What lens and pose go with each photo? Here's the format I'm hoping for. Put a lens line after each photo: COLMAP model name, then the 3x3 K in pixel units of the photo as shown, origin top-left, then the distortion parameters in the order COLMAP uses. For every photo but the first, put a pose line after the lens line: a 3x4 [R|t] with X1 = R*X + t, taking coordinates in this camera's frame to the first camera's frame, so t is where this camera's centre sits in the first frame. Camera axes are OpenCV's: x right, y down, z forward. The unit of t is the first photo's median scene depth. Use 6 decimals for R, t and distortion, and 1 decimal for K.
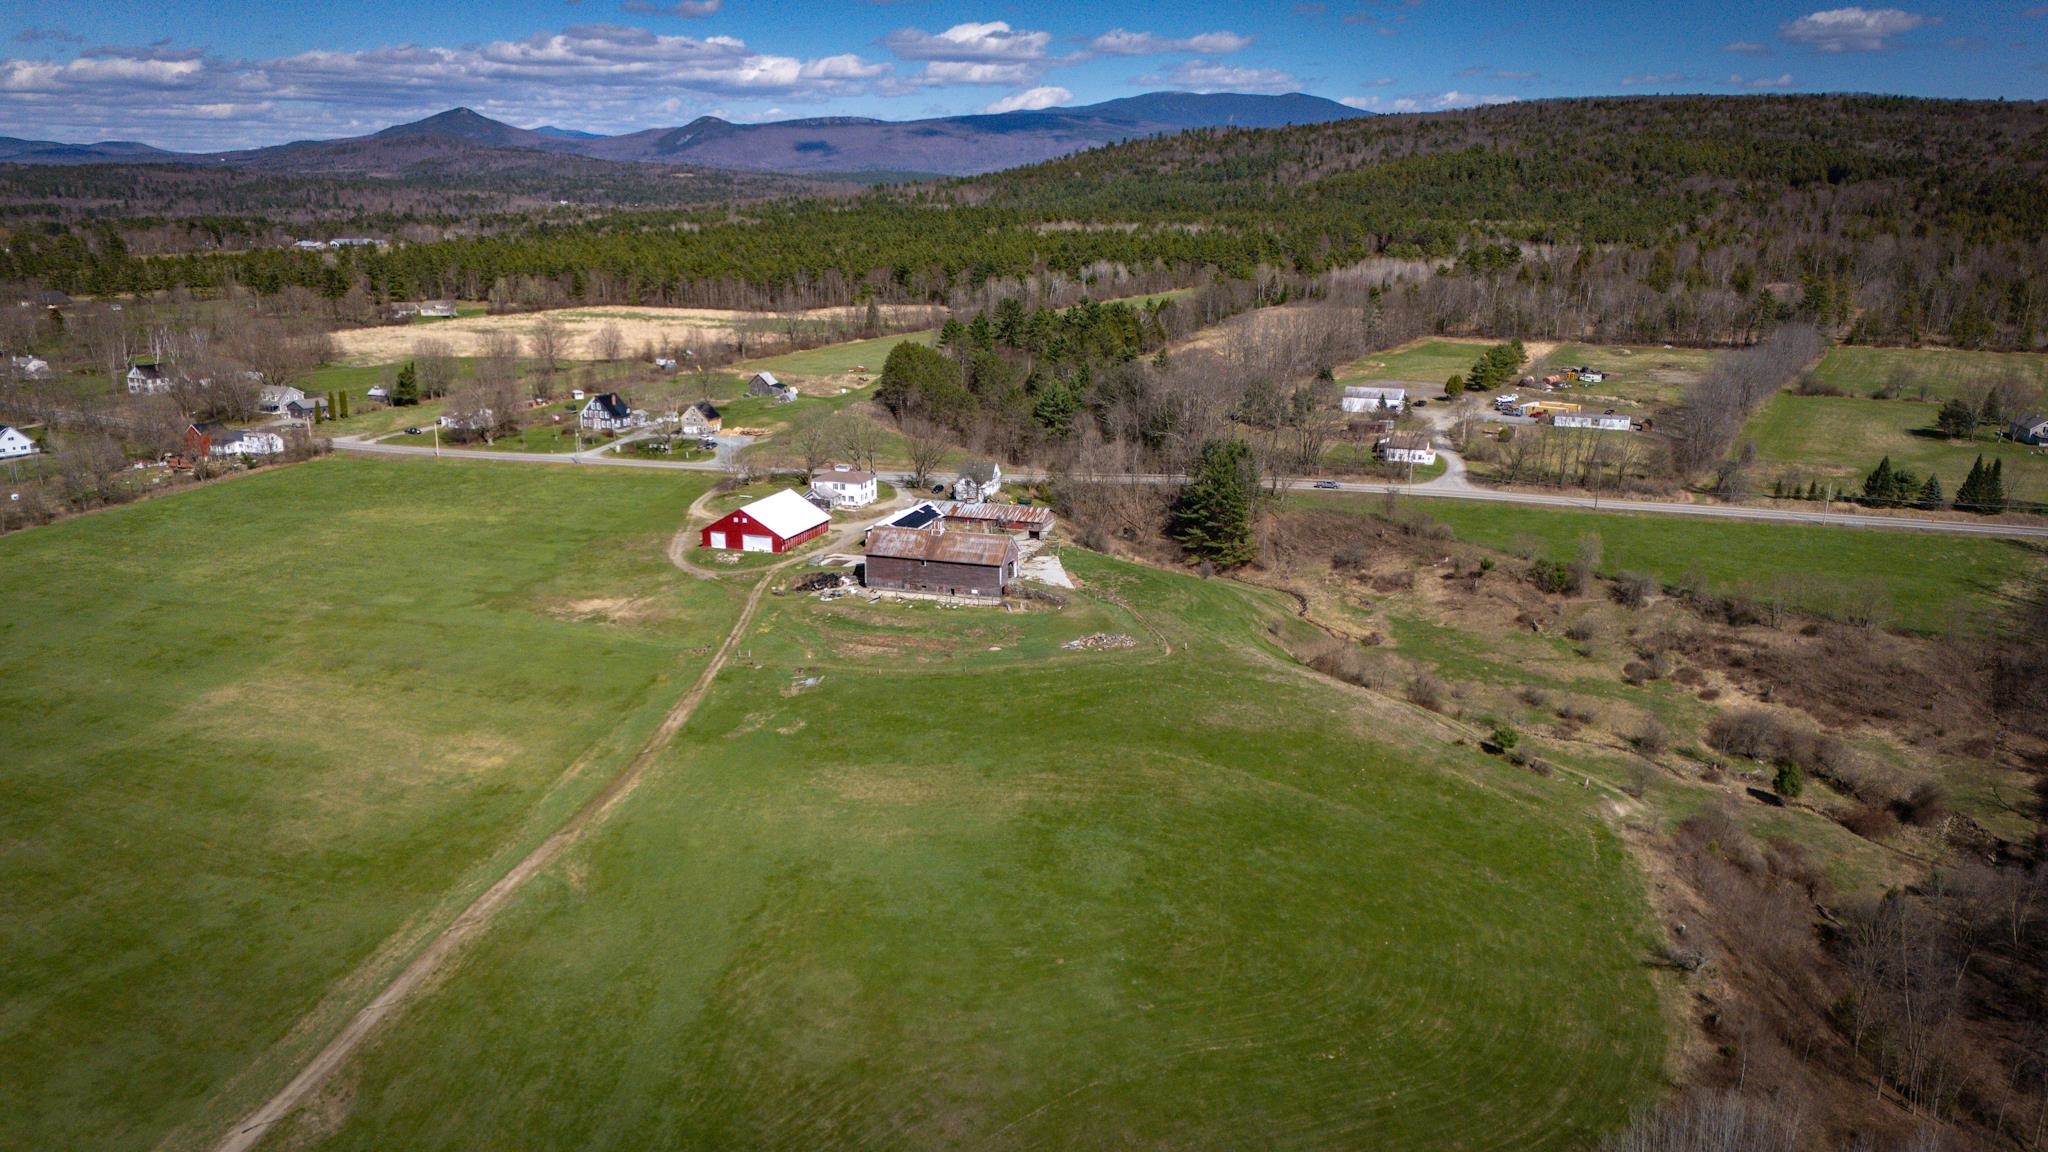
lens RADIAL K [[1463.8, 0, 1023.2], [0, 1463.8, 576.3], [0, 0, 1]] dist [0.076615, -0.077838]
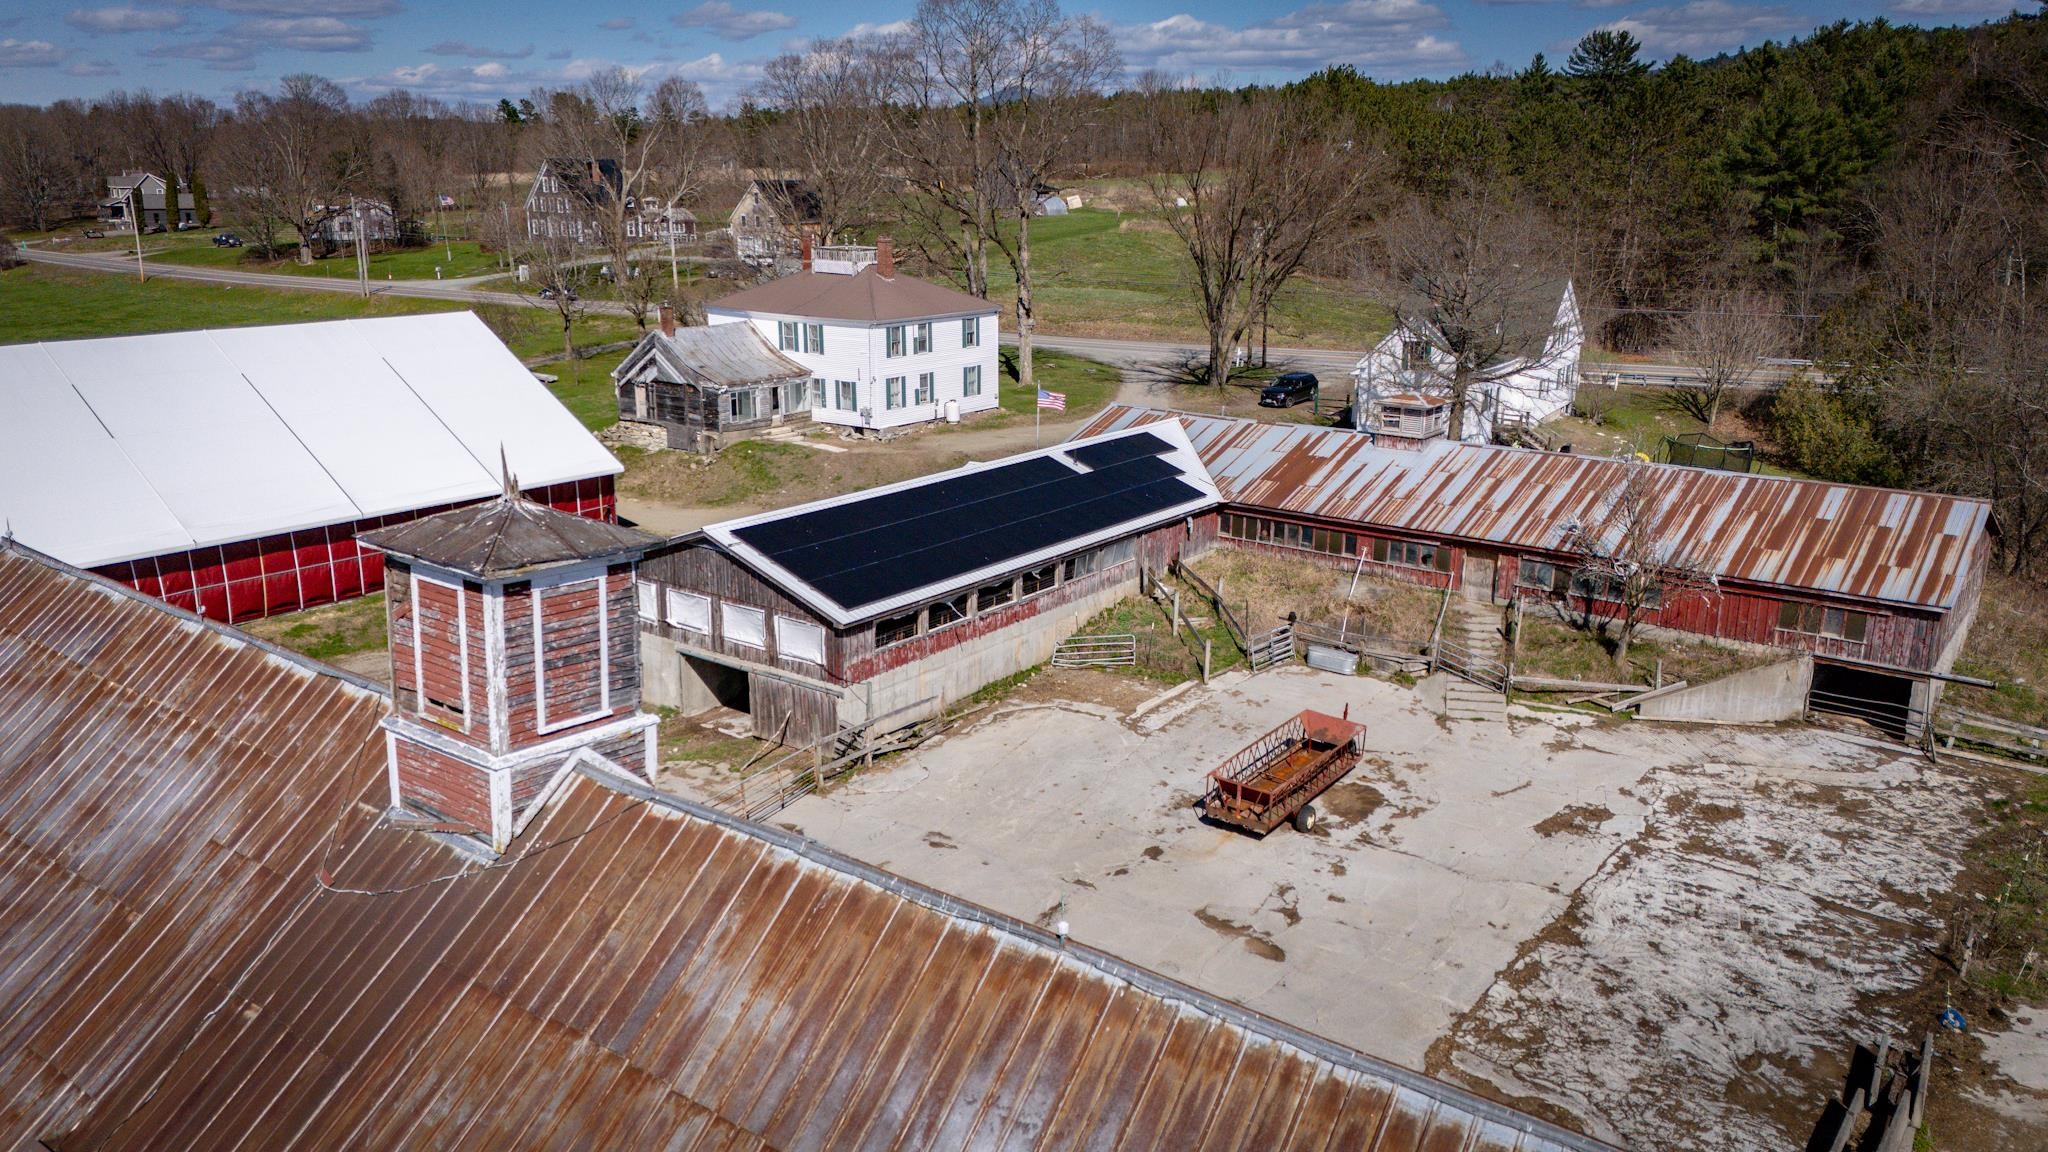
lens RADIAL K [[1463.8, 0, 1023.8], [0, 1463.8, 579.1], [0, 0, 1]] dist [0.076615, -0.077838]
pose [[0.941299, 0.094000, -0.324222, -0.020031], [-0.091687, 0.995535, 0.022441, -0.033080], [0.324884, 0.008603, 0.945715, 0.804683]]
